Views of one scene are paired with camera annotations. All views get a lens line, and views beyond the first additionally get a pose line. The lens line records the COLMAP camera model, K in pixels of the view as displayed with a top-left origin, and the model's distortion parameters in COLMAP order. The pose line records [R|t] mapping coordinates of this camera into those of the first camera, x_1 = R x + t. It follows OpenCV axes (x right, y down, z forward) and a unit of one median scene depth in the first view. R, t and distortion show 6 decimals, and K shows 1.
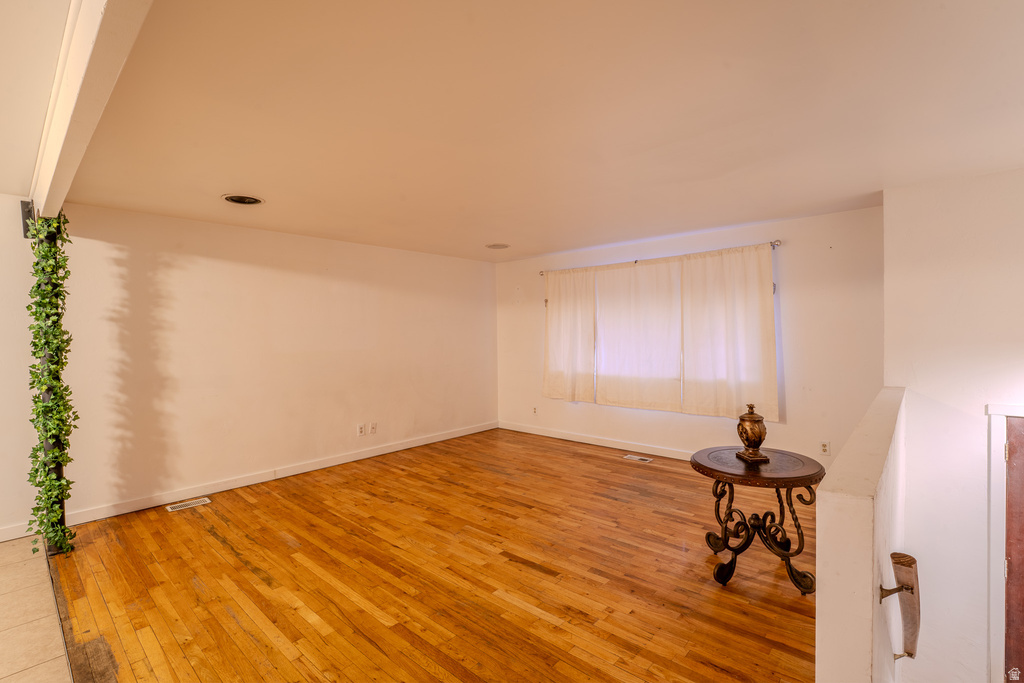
lens RADIAL K [[466.4, 0, 512.0], [0, 466.4, 341.5], [0, 0, 1]] dist [-0.016515, 0.001151]
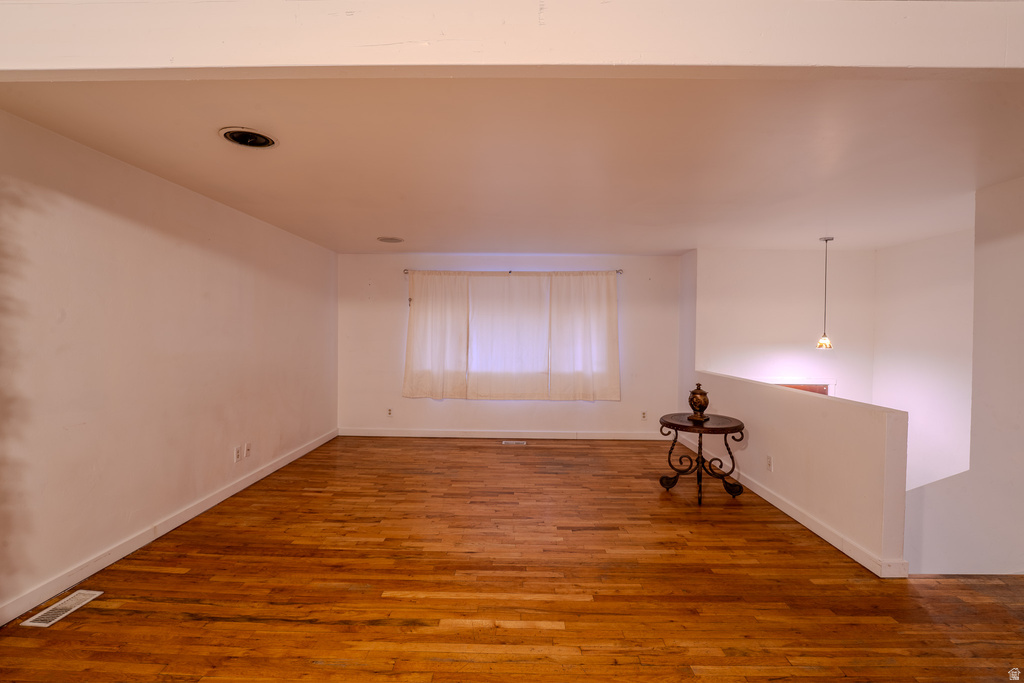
lens RADIAL K [[466.4, 0, 512.0], [0, 466.4, 341.5], [0, 0, 1]] dist [-0.016515, 0.001151]
pose [[0.756228, 0.008224, 0.654256, -0.694334], [-0.007300, 0.999965, -0.004132, 0.006474], [-0.654267, -0.001651, 0.756261, 0.182439]]
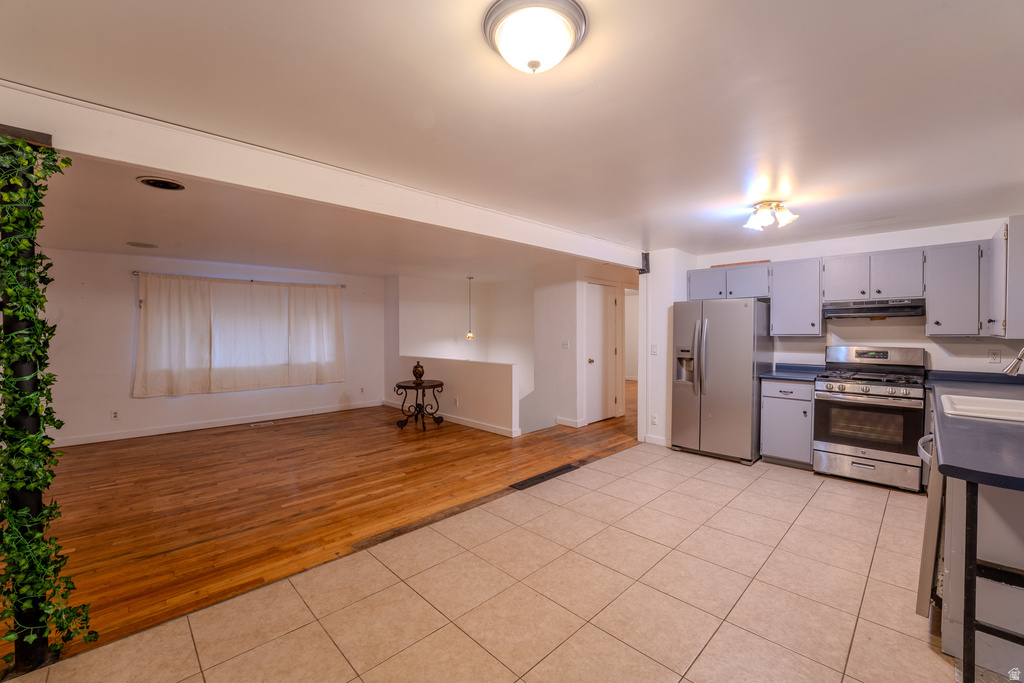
lens RADIAL K [[414.7, 0, 512.0], [0, 414.7, 341.5], [0, 0, 1]] dist [-0.037586, 0.008671]
pose [[0.066081, -0.010791, 0.997756, -1.257509], [0.019496, 0.999765, 0.009521, 0.011607], [-0.997624, 0.018823, 0.066276, 0.245544]]
